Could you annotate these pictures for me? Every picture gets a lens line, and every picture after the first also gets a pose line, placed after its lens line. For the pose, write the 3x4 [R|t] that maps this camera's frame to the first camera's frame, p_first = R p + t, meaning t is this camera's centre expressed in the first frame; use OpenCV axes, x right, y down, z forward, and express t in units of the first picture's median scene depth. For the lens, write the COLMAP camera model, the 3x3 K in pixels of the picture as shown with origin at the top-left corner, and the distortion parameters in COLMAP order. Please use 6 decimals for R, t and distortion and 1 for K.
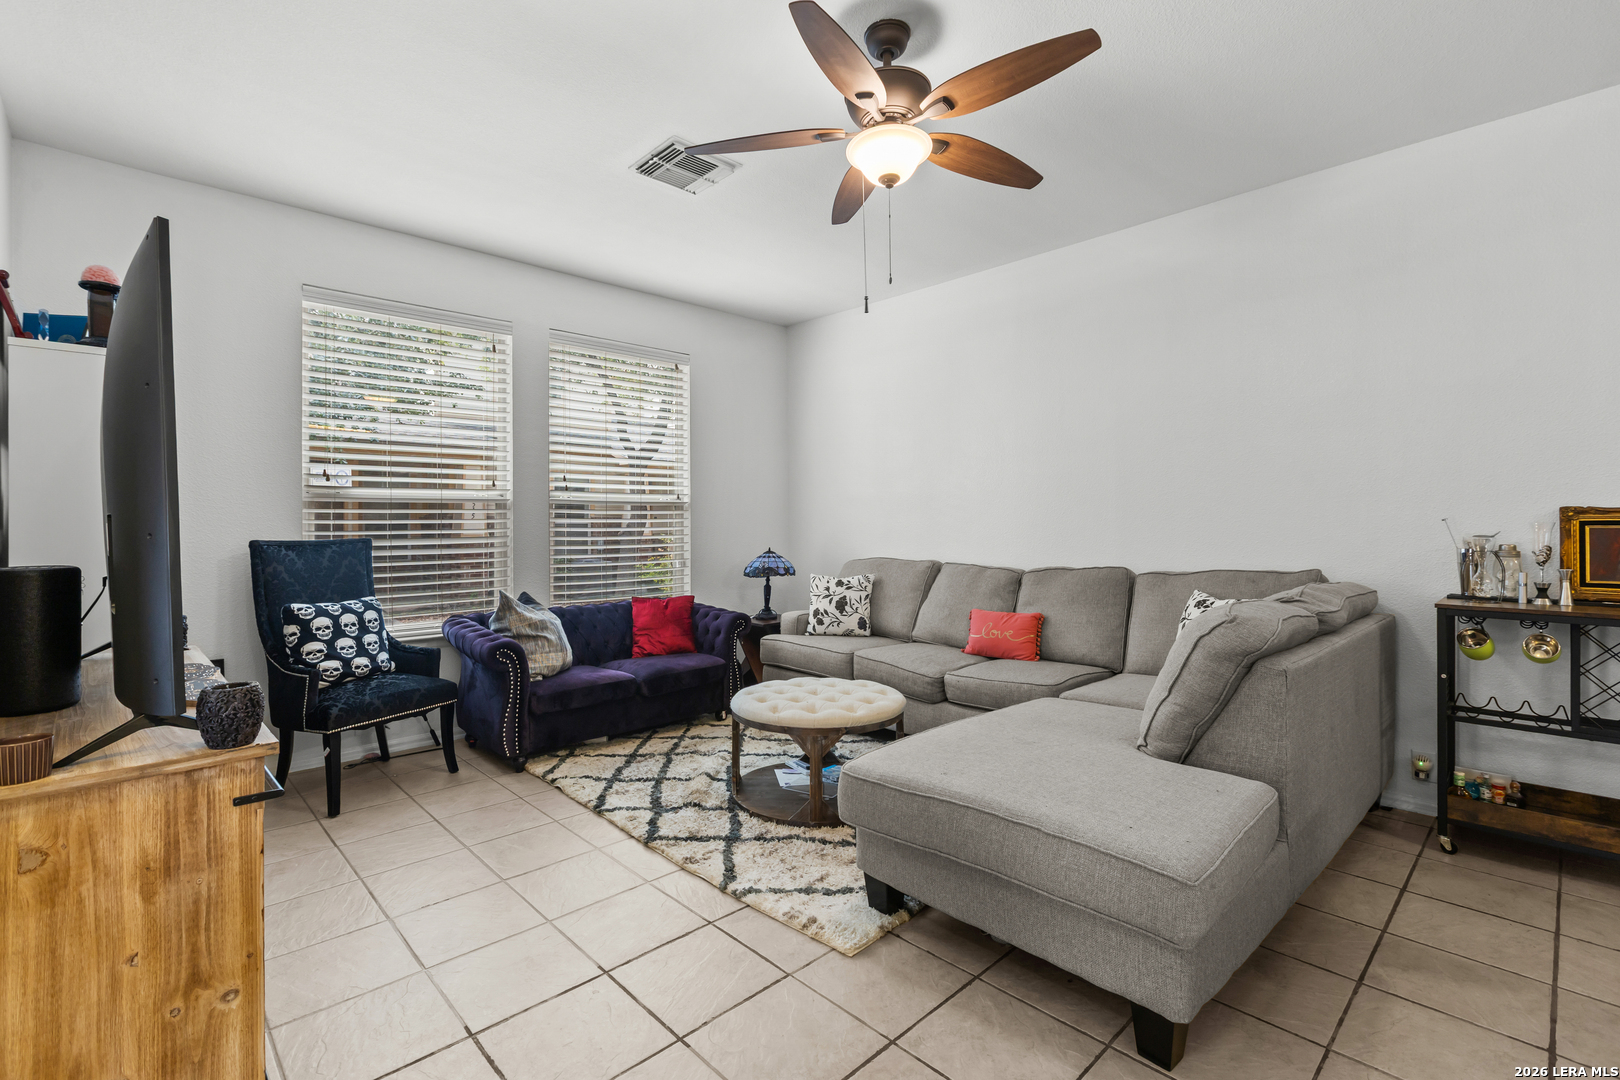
lens RADIAL K [[729.7, 0, 809.9], [0, 729.7, 532.1], [0, 0, 1]] dist [0.002677, 0.000193]
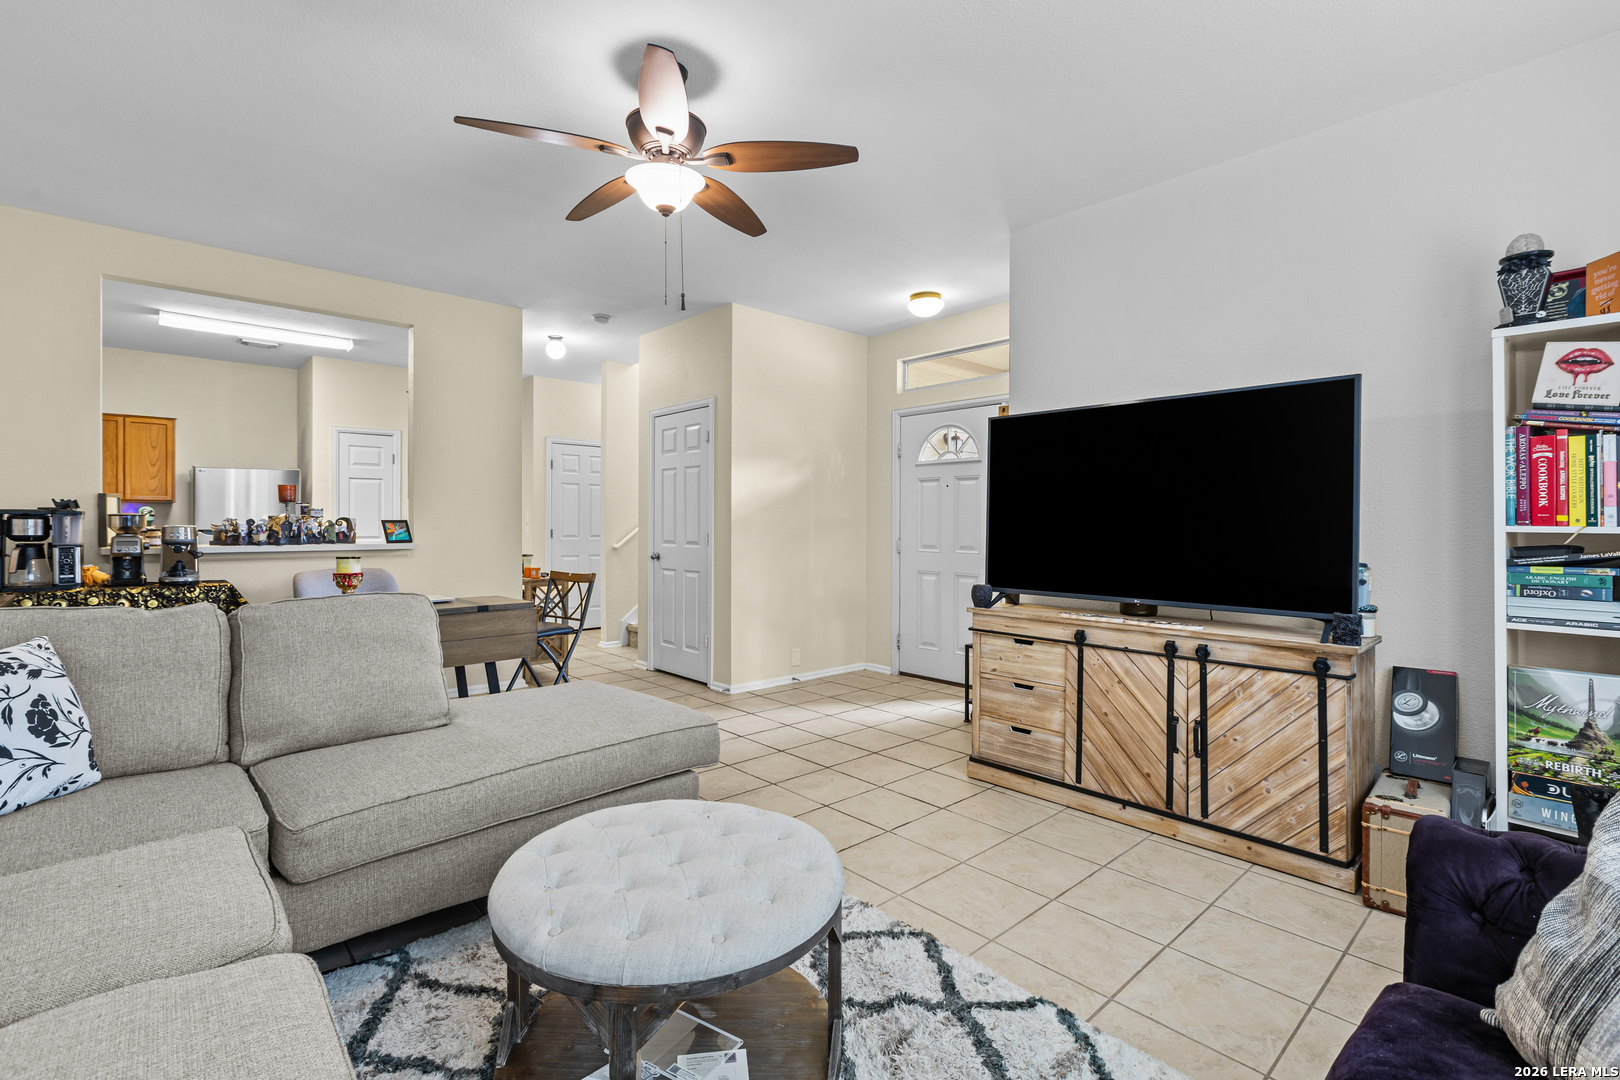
lens RADIAL K [[729.7, 0, 808.0], [0, 729.7, 527.8], [0, 0, 1]] dist [0.002677, 0.000193]
pose [[-0.999781, -0.001641, 0.020873, -0.241507], [-0.001277, 0.999847, 0.017422, -0.042135], [-0.020899, 0.017392, -0.999630, 3.857451]]
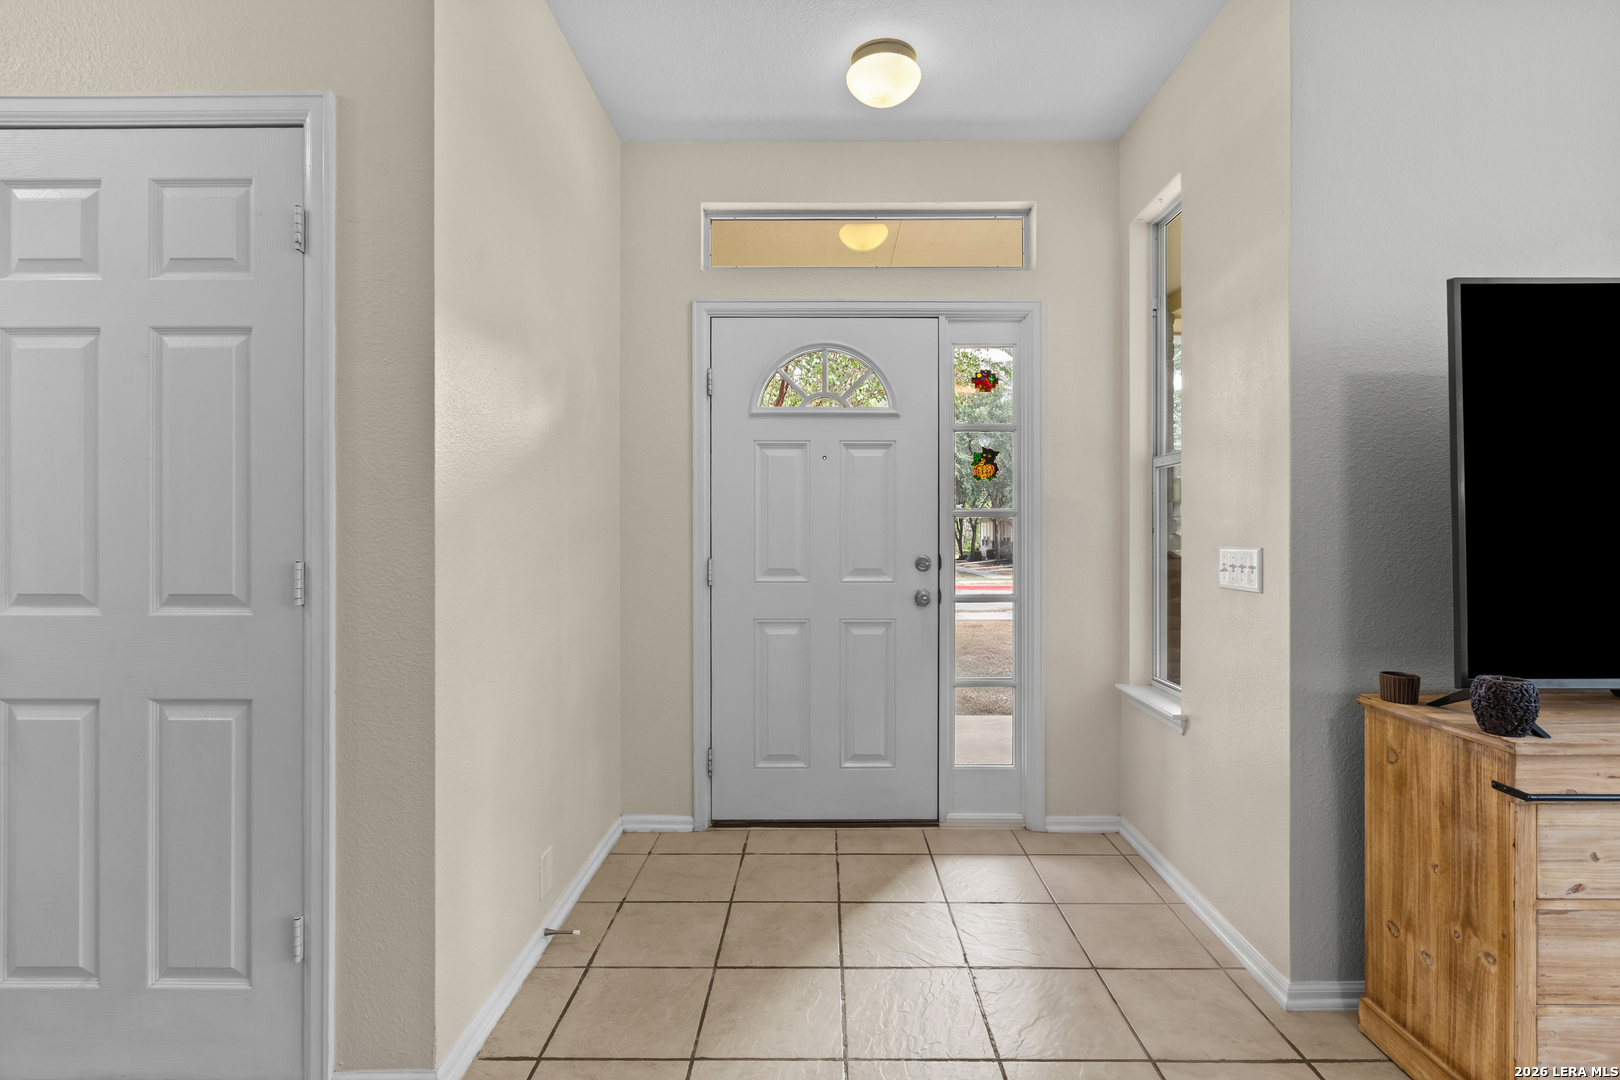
lens RADIAL K [[729.7, 0, 816.9], [0, 729.7, 530.2], [0, 0, 1]] dist [0.002677, 0.000193]
pose [[-0.694550, 0.005929, -0.719420, 0.724555], [-0.007216, 0.999858, 0.015207, -0.019795], [0.719408, 0.015753, -0.694409, 1.065741]]
